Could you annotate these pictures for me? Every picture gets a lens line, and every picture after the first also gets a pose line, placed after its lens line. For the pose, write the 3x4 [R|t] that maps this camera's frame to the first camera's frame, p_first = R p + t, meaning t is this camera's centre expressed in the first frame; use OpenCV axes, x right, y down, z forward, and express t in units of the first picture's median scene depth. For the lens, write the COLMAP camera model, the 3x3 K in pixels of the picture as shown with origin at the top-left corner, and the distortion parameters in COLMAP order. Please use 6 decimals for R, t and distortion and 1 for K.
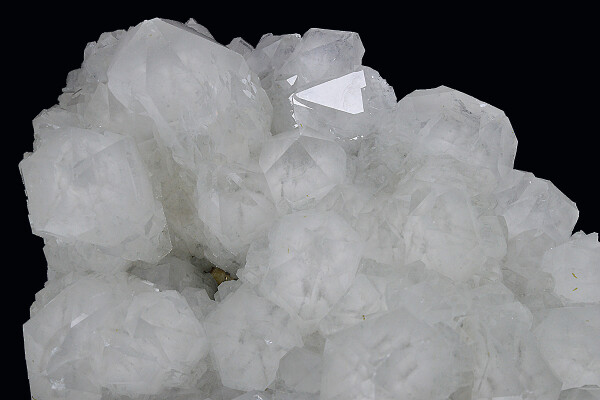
lens RADIAL K [[1627.3, 0, 300.0], [0, 1627.3, 200.0], [0, 0, 1]] dist [-0.075090, -0.242529]
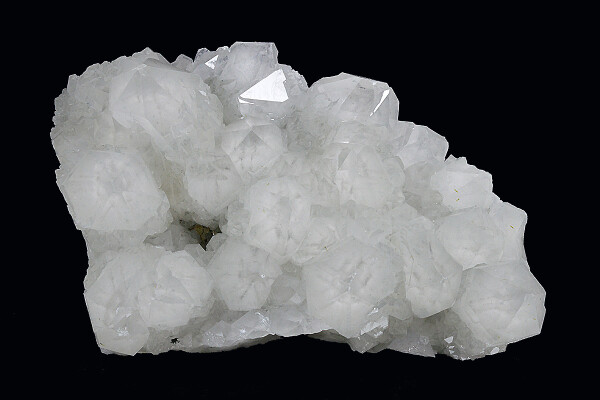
lens RADIAL K [[1708.7, 0, 300.0], [0, 1708.7, 200.0], [0, 0, 1]] dist [-0.072961, -0.912804]
pose [[0.973244, -0.177866, 0.145467, -0.185796], [0.162375, 0.980319, 0.112293, -0.136262], [-0.162577, -0.085669, 0.982970, -0.465080]]
